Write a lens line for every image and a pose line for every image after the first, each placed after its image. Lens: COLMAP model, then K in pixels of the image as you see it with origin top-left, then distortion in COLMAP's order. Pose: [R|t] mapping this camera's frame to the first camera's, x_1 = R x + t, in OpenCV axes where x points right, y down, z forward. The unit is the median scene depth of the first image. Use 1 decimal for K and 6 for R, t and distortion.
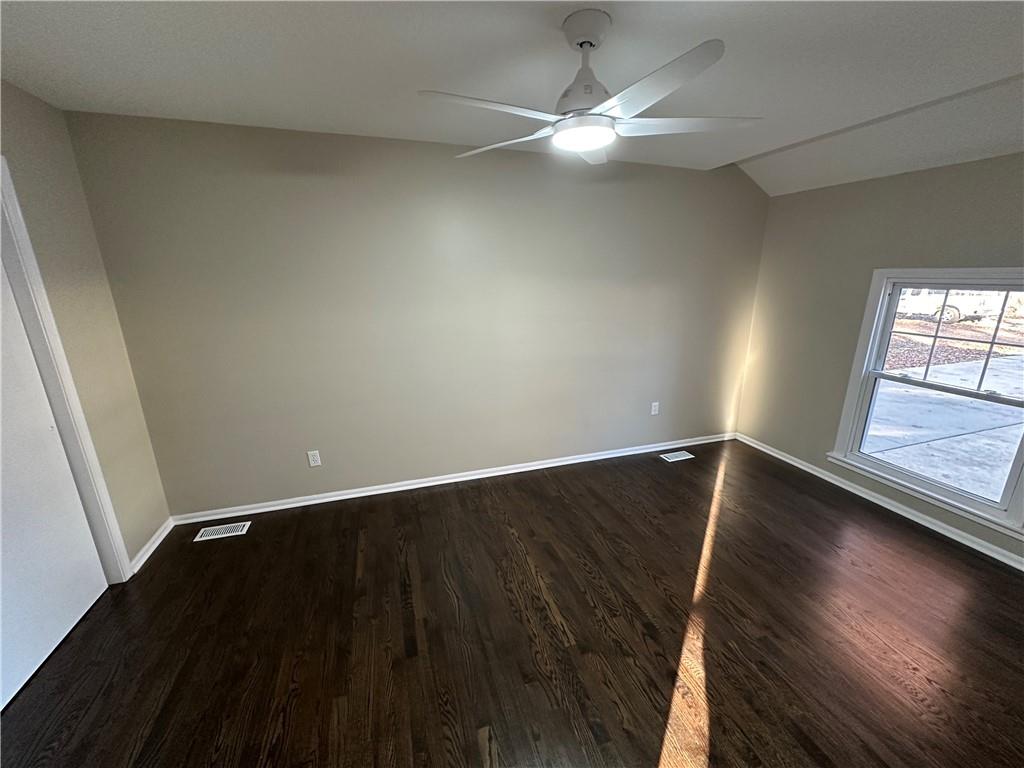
lens RADIAL K [[407.8, 0, 511.3], [0, 407.8, 385.6], [0, 0, 1]] dist [-0.000761, -0.000403]
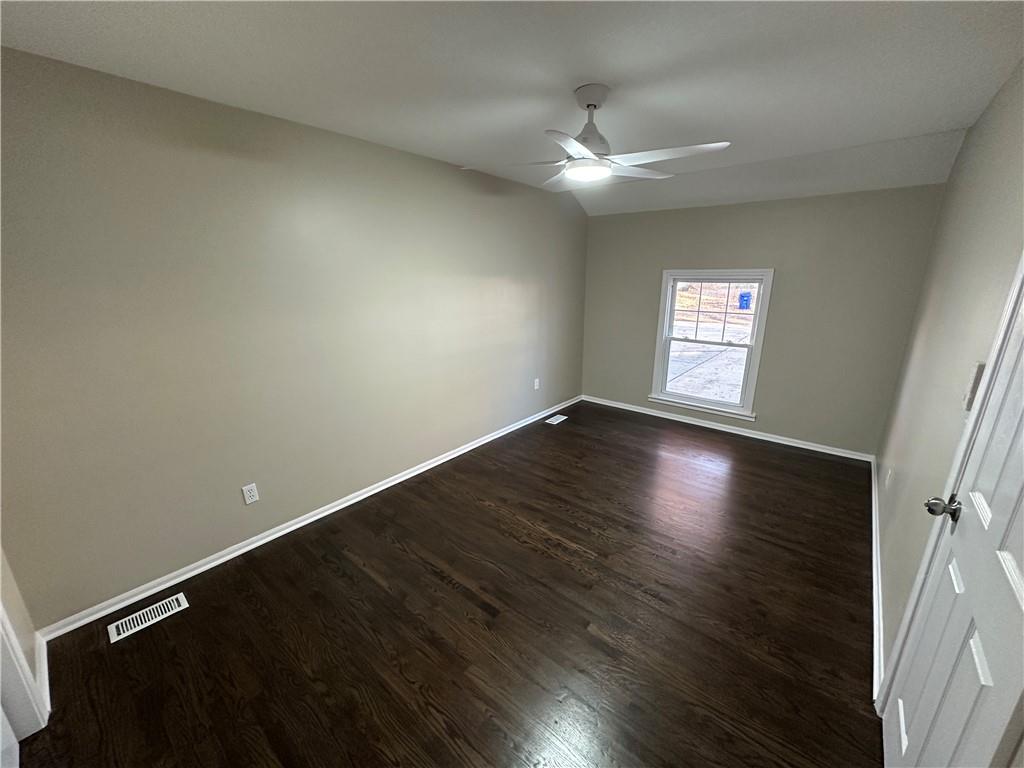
lens RADIAL K [[405.5, 0, 510.4], [0, 405.5, 385.7], [0, 0, 1]] dist [-0.000434, 0.000117]
pose [[0.847906, -0.143398, 0.510385, -0.510428], [0.143390, 0.988873, 0.039620, 0.002570], [-0.510387, 0.039591, 0.859033, -0.000693]]
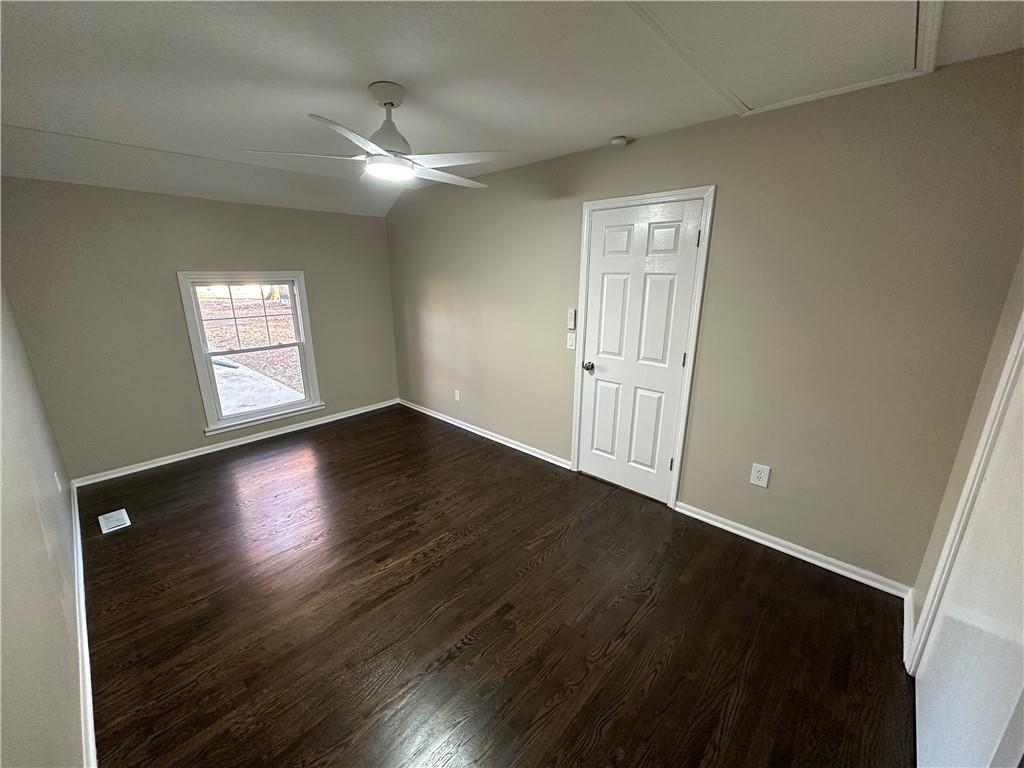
lens RADIAL K [[407.8, 0, 511.3], [0, 407.8, 385.6], [0, 0, 1]] dist [-0.000761, -0.000403]
pose [[-0.487832, -0.228108, 0.842607, -0.792513], [0.237970, 0.893945, 0.379779, -0.240484], [-0.839875, 0.385784, -0.381812, 0.886270]]
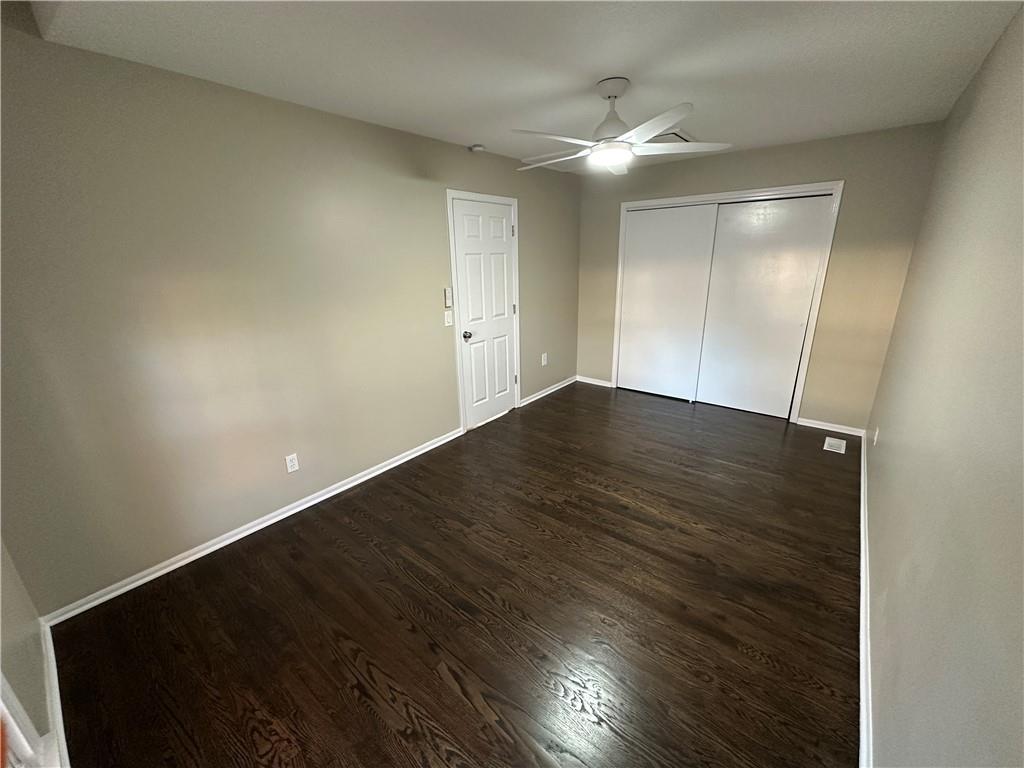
lens RADIAL K [[407.8, 0, 511.3], [0, 407.8, 385.6], [0, 0, 1]] dist [-0.000761, -0.000403]
pose [[-0.836012, 0.191525, -0.514200, 0.860453], [-0.120783, 0.849889, 0.512934, -0.376604], [0.535252, 0.490925, -0.687384, 1.372494]]
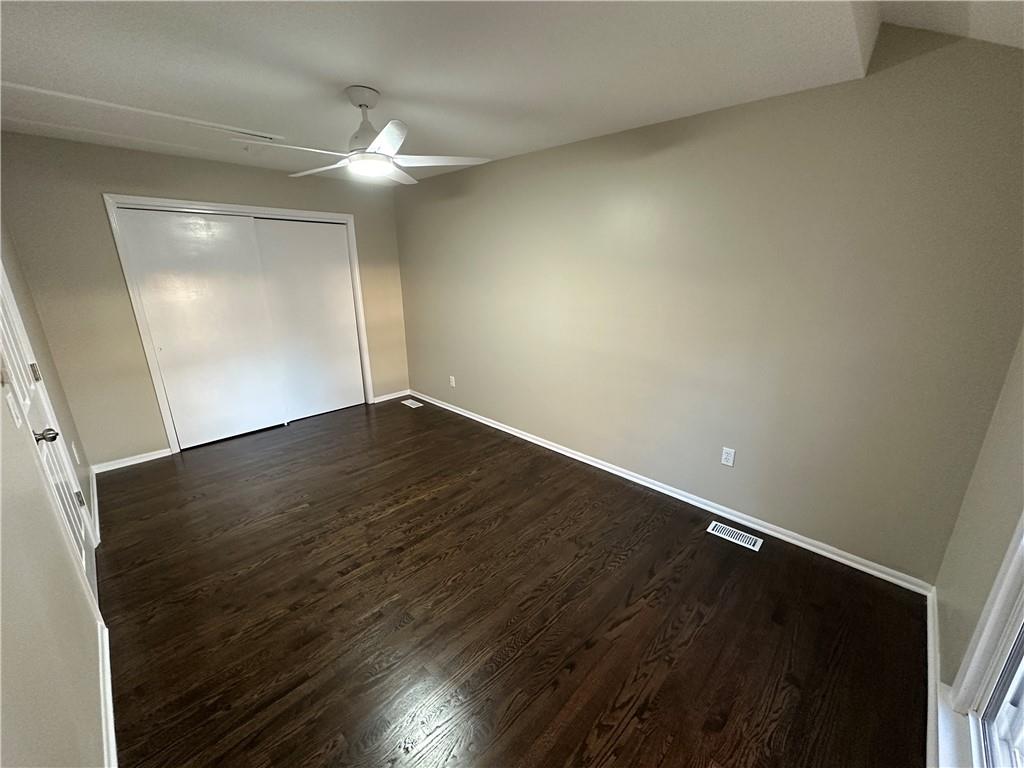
lens RADIAL K [[405.5, 0, 510.4], [0, 405.5, 385.7], [0, 0, 1]] dist [-0.000434, 0.000117]
pose [[0.470172, 0.258129, -0.843983, 1.122659], [-0.236323, 0.958176, 0.161402, -0.129488], [0.850347, 0.123566, 0.511509, 0.476980]]
